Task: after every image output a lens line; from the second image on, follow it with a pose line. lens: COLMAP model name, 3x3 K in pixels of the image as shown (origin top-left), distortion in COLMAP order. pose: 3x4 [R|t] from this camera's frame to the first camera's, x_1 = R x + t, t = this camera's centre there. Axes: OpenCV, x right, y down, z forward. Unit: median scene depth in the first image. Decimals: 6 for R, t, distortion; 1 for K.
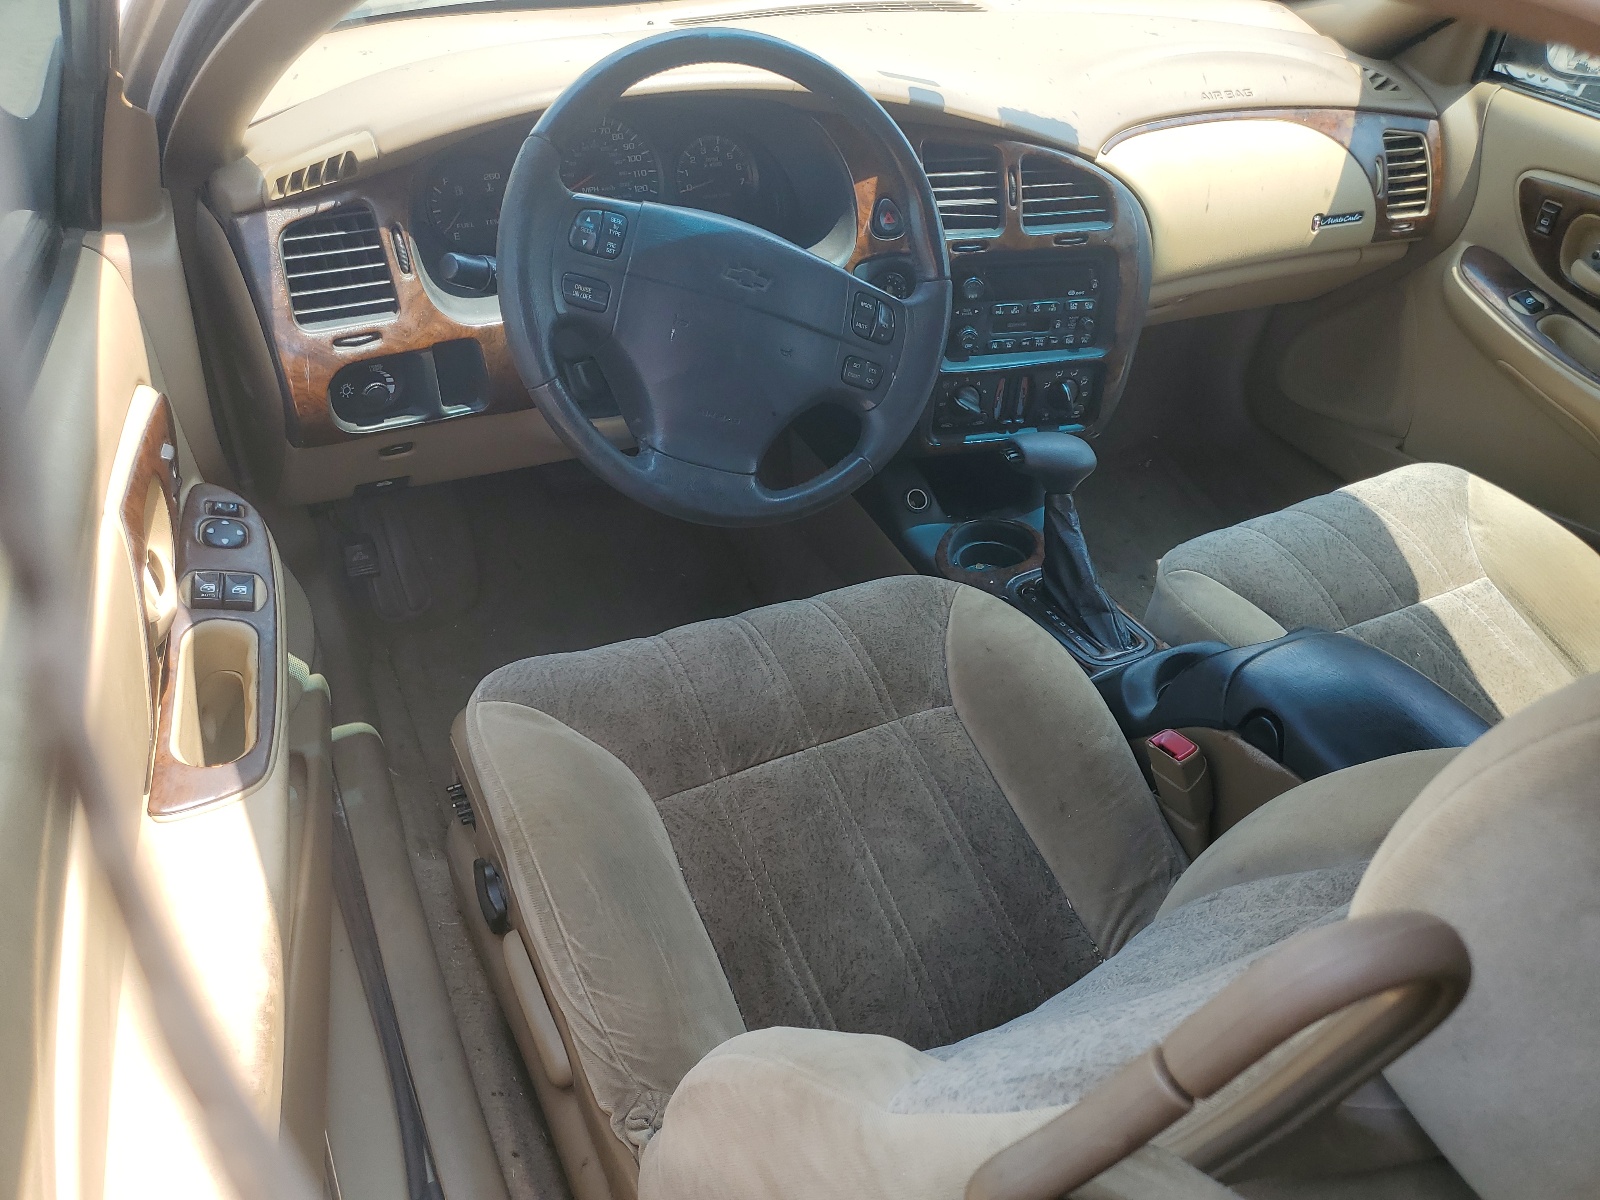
lens RADIAL K [[1230.8, 0, 800.0], [0, 1230.8, 600.0], [0, 0, 1]] dist [0.003500, 0.002744]
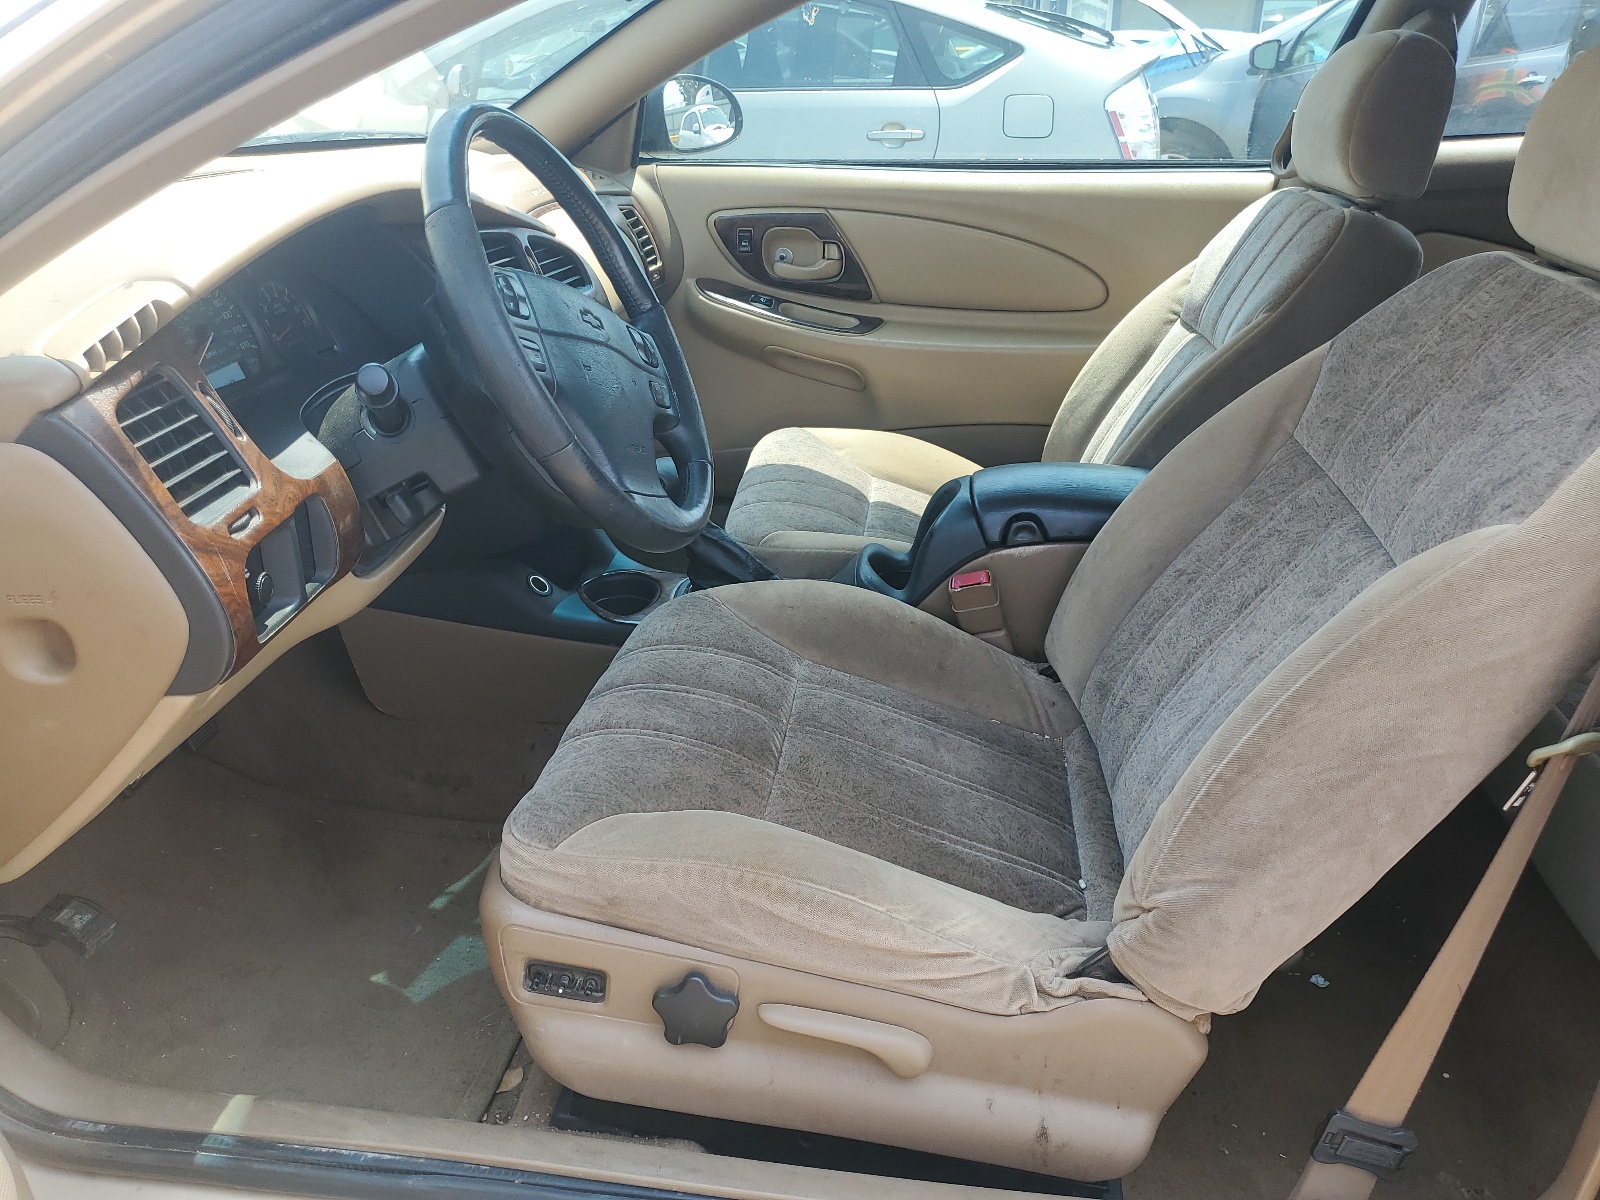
lens RADIAL K [[1230.8, 0, 800.0], [0, 1230.8, 600.0], [0, 0, 1]] dist [0.003500, 0.002744]
pose [[0.584483, -0.388533, 0.712336, -0.732194], [0.502395, 0.862670, 0.058307, -0.031274], [-0.637165, 0.323795, 0.699412, 0.224132]]
